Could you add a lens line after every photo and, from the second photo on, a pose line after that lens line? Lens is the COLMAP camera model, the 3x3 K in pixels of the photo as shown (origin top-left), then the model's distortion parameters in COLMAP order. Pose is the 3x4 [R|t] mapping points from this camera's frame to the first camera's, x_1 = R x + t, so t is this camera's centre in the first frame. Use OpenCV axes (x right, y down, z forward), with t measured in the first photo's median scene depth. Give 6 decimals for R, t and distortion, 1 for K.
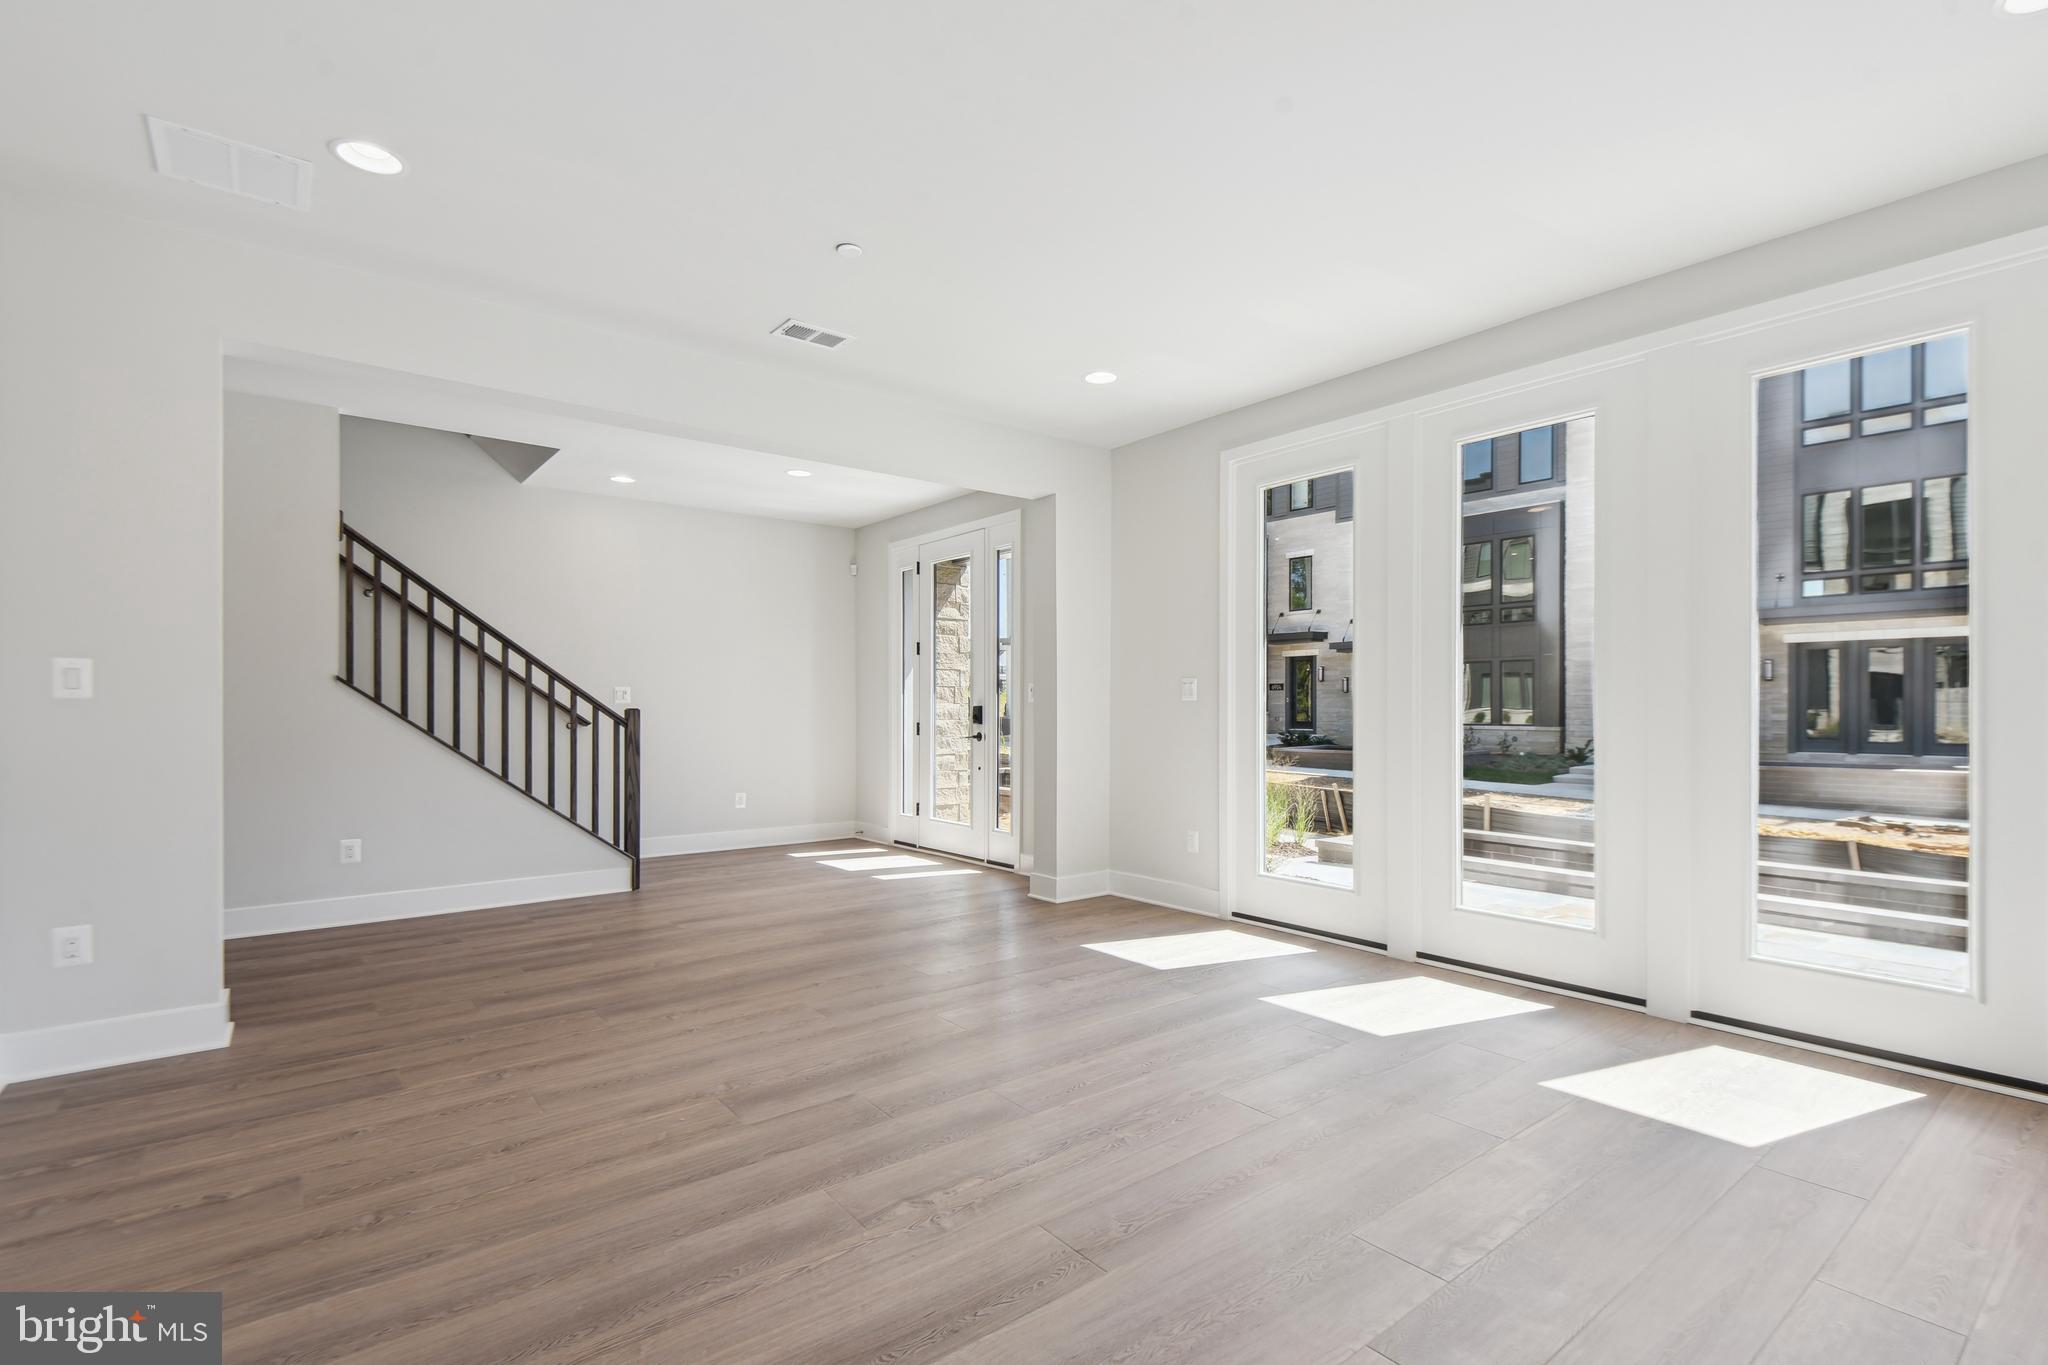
lens RADIAL K [[938.6, 0, 1031.2], [0, 938.6, 702.8], [0, 0, 1]] dist [0.000009, 0.000018]
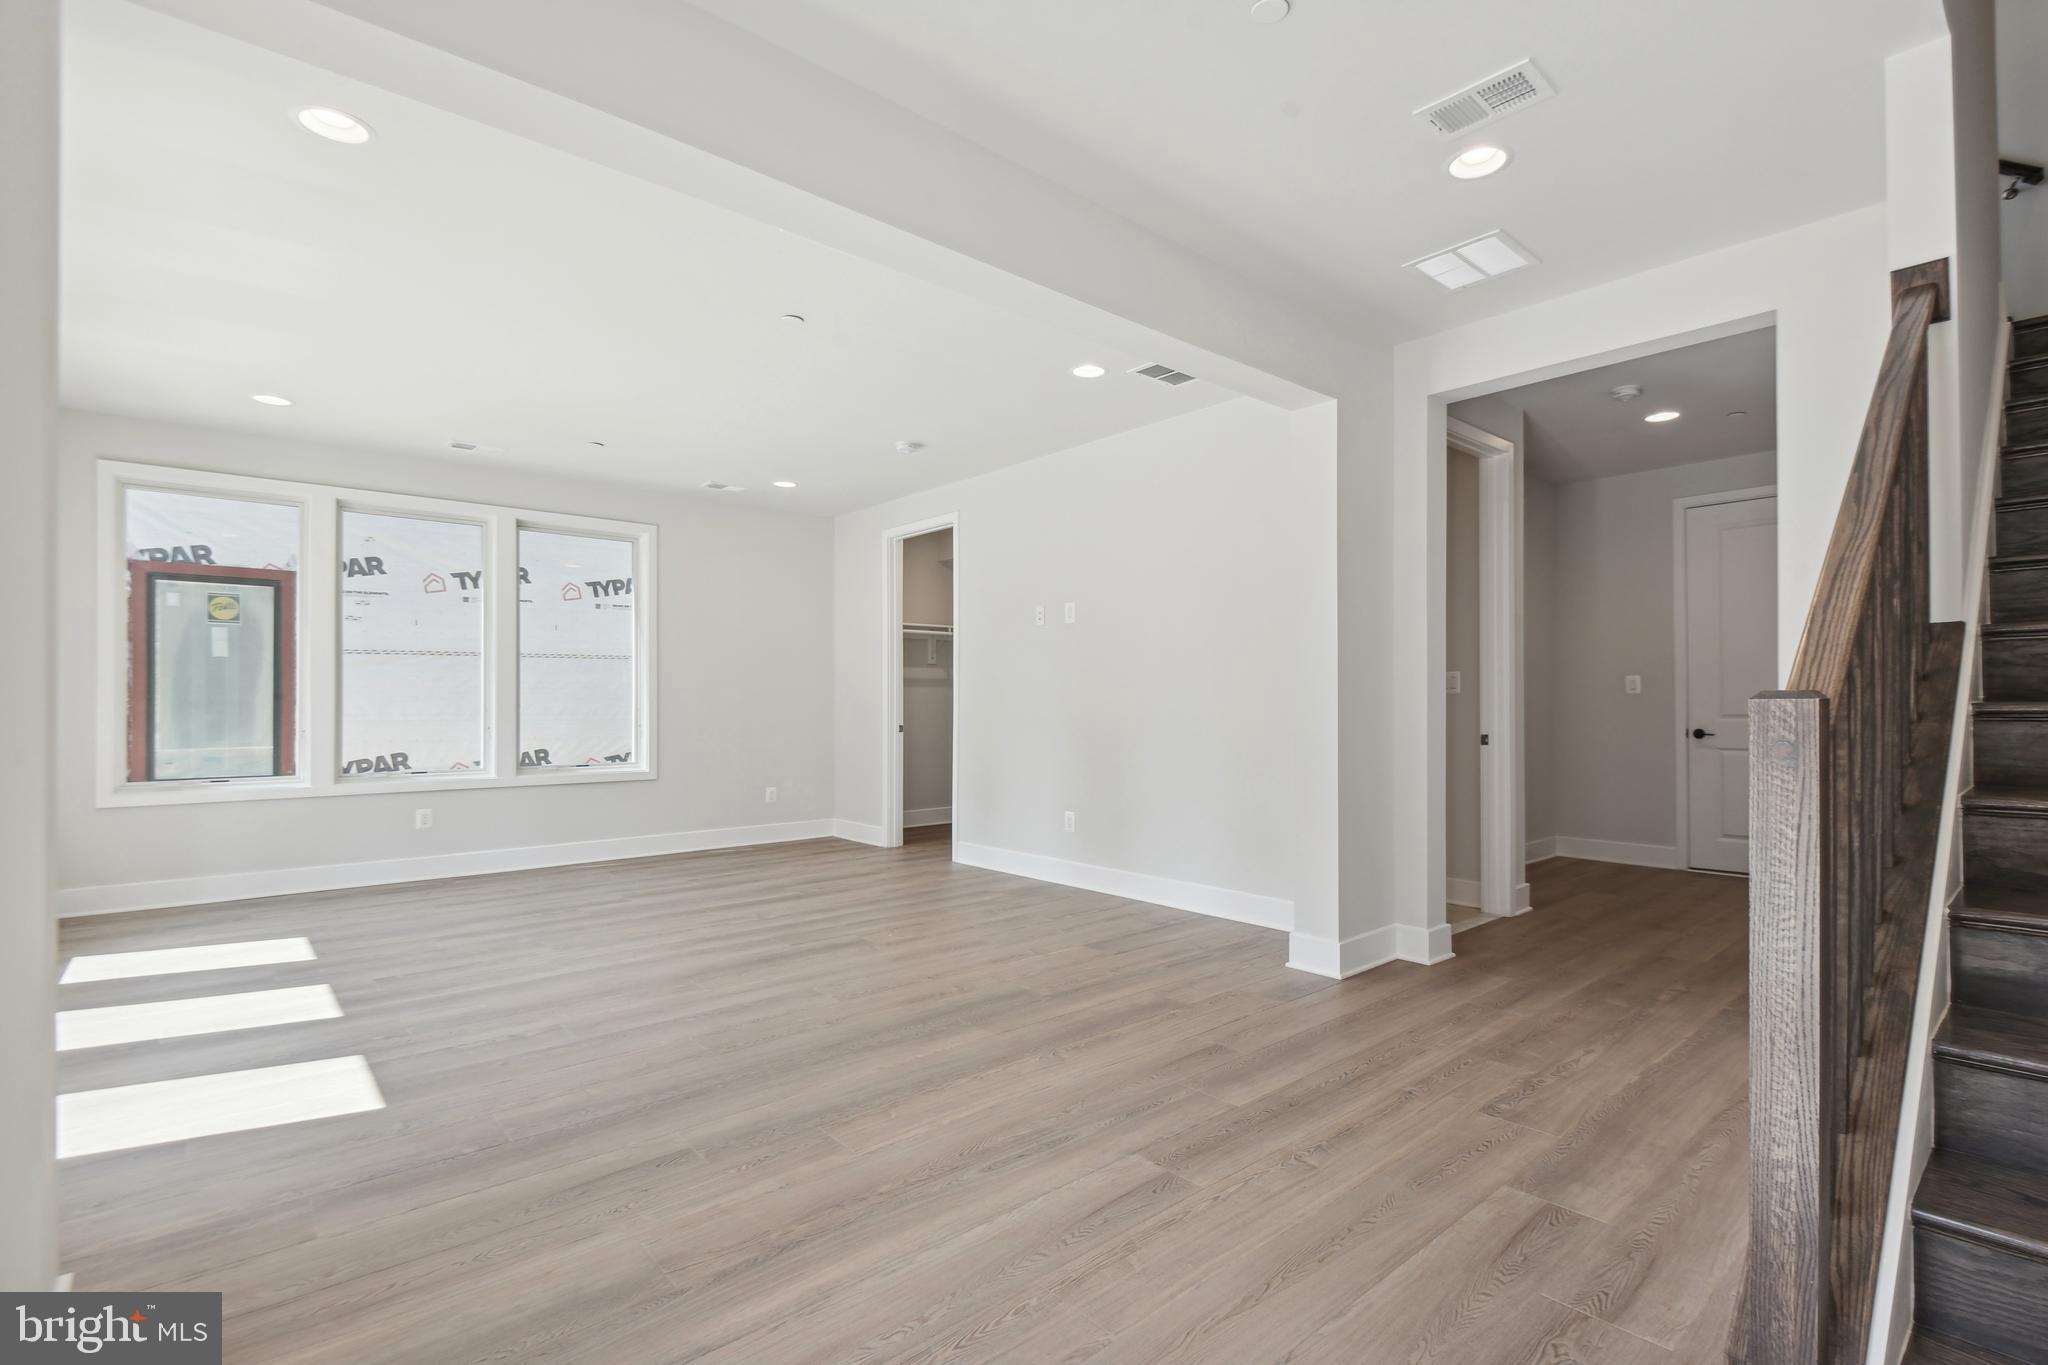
lens RADIAL K [[938.6, 0, 1031.2], [0, 938.6, 702.8], [0, 0, 1]] dist [0.000009, 0.000018]
pose [[-0.998972, 0.000149, -0.045325, -0.408216], [0.000298, 0.999995, -0.003266, 0.012340], [0.045324, -0.003277, -0.998967, 2.031562]]
